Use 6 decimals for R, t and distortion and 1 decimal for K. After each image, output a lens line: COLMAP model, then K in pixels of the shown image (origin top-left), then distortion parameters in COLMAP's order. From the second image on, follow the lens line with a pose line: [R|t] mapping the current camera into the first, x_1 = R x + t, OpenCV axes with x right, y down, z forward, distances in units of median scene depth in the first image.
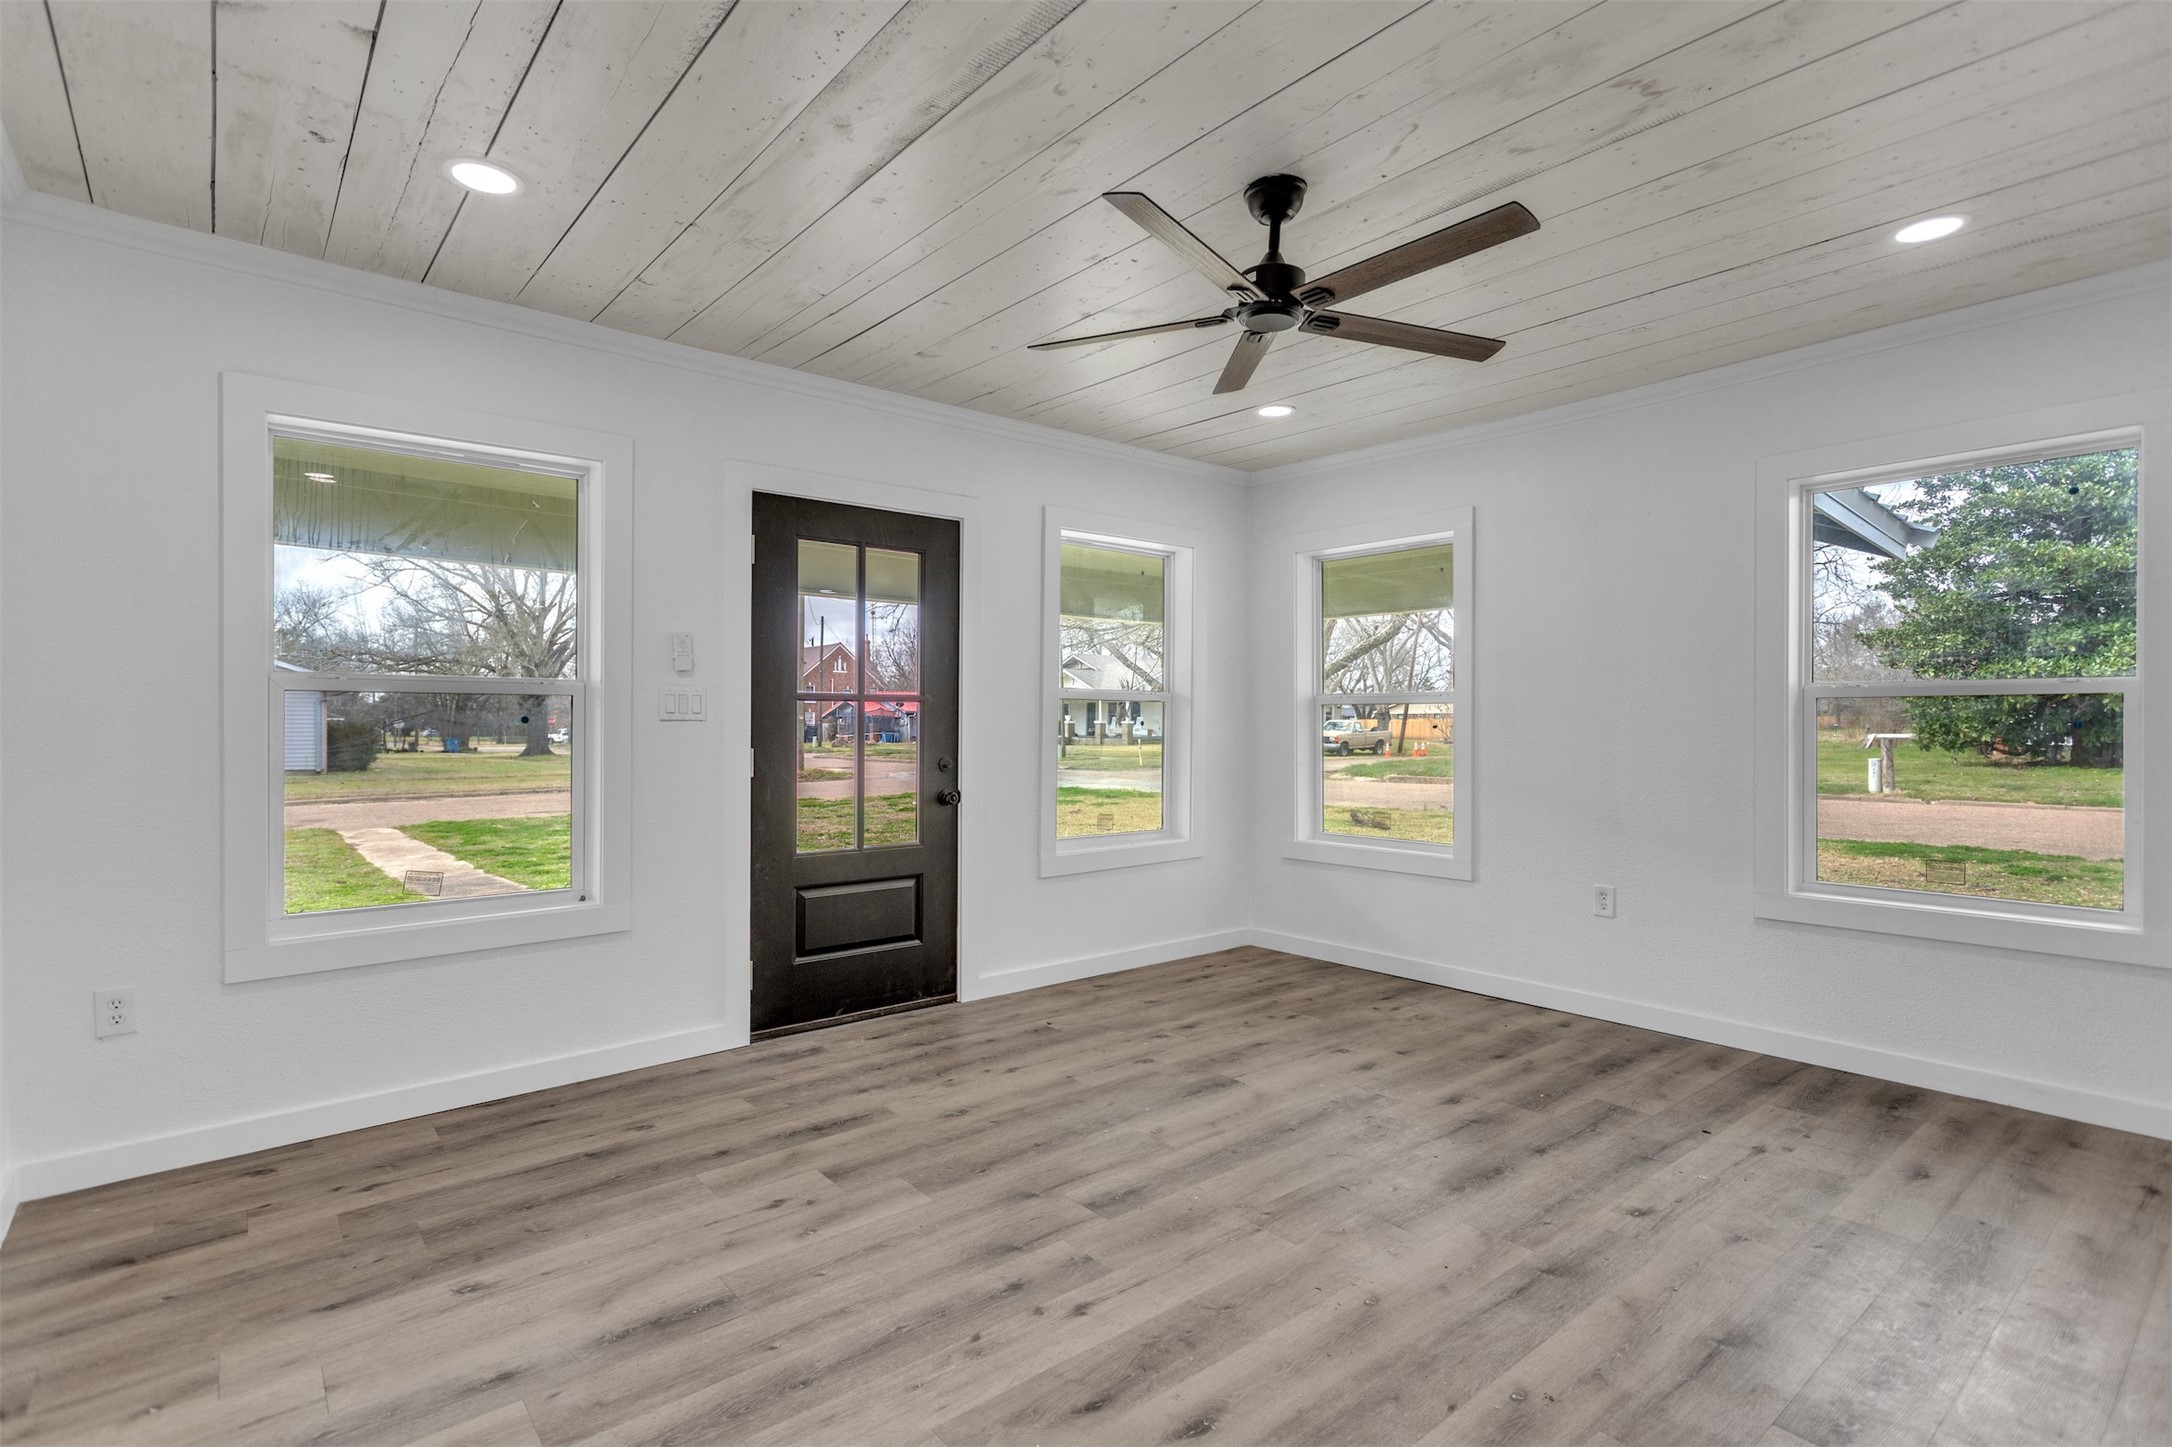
lens RADIAL K [[1061.3, 0, 1086.0], [0, 1061.3, 723.5], [0, 0, 1]] dist [0.006168, -0.000146]
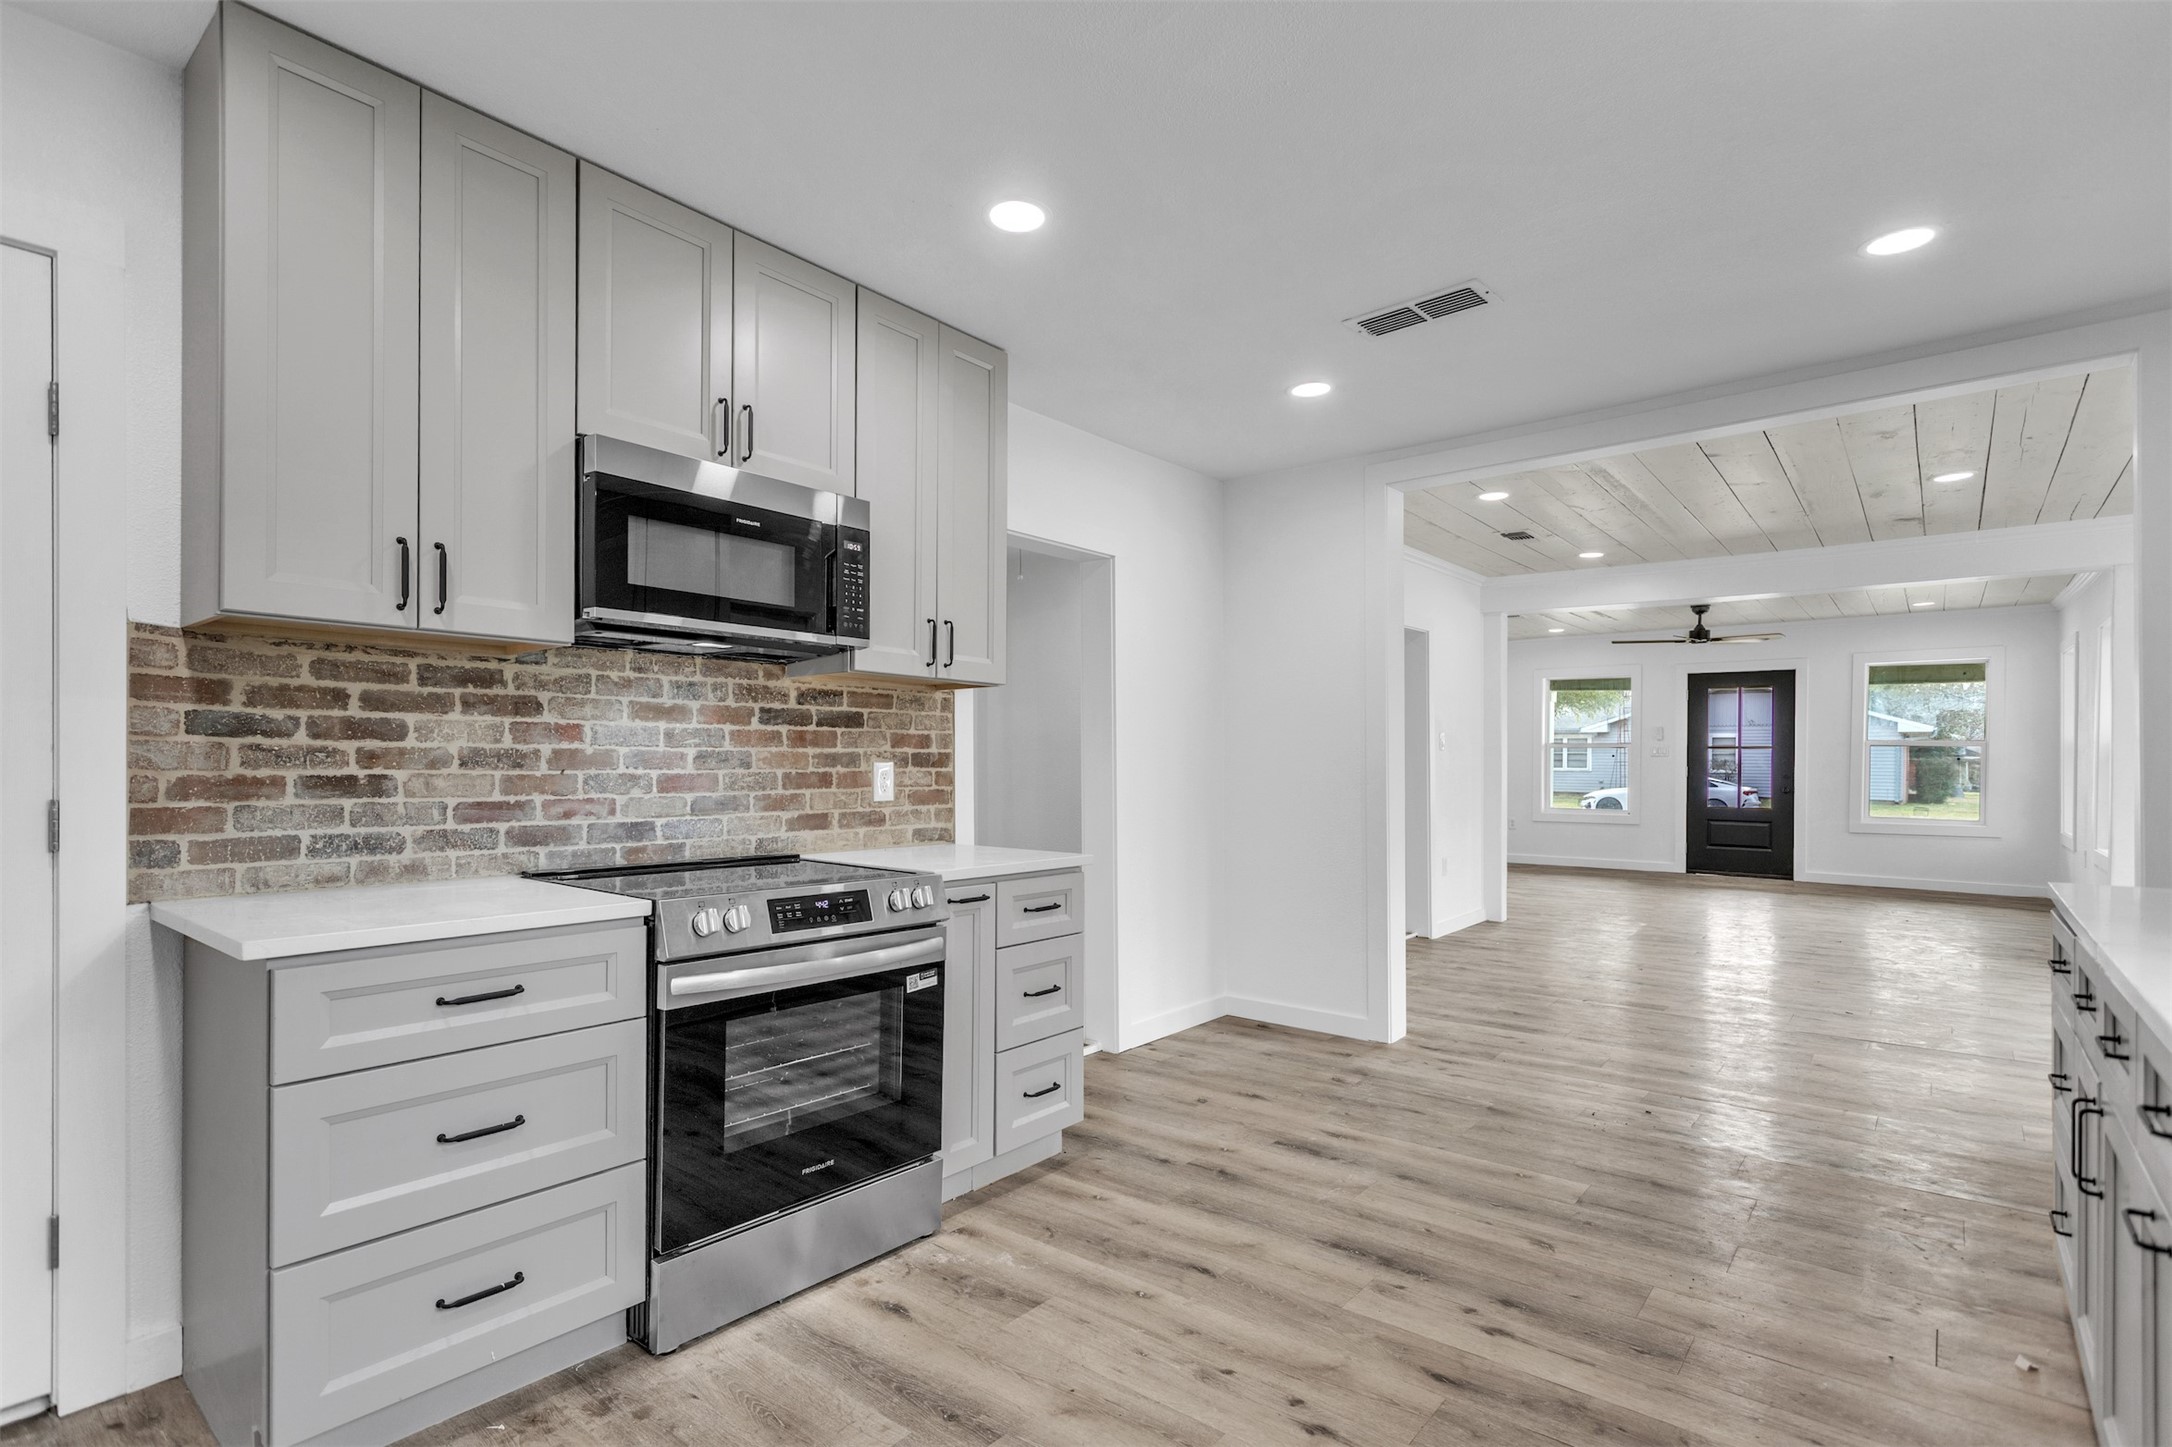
lens RADIAL K [[1061.3, 0, 1086.0], [0, 1061.3, 723.5], [0, 0, 1]] dist [0.006168, -0.000146]
pose [[0.199028, -0.032731, -0.979447, 1.919081], [-0.004733, 0.999398, -0.034359, 0.011314], [0.979982, 0.011474, 0.198753, -0.999112]]
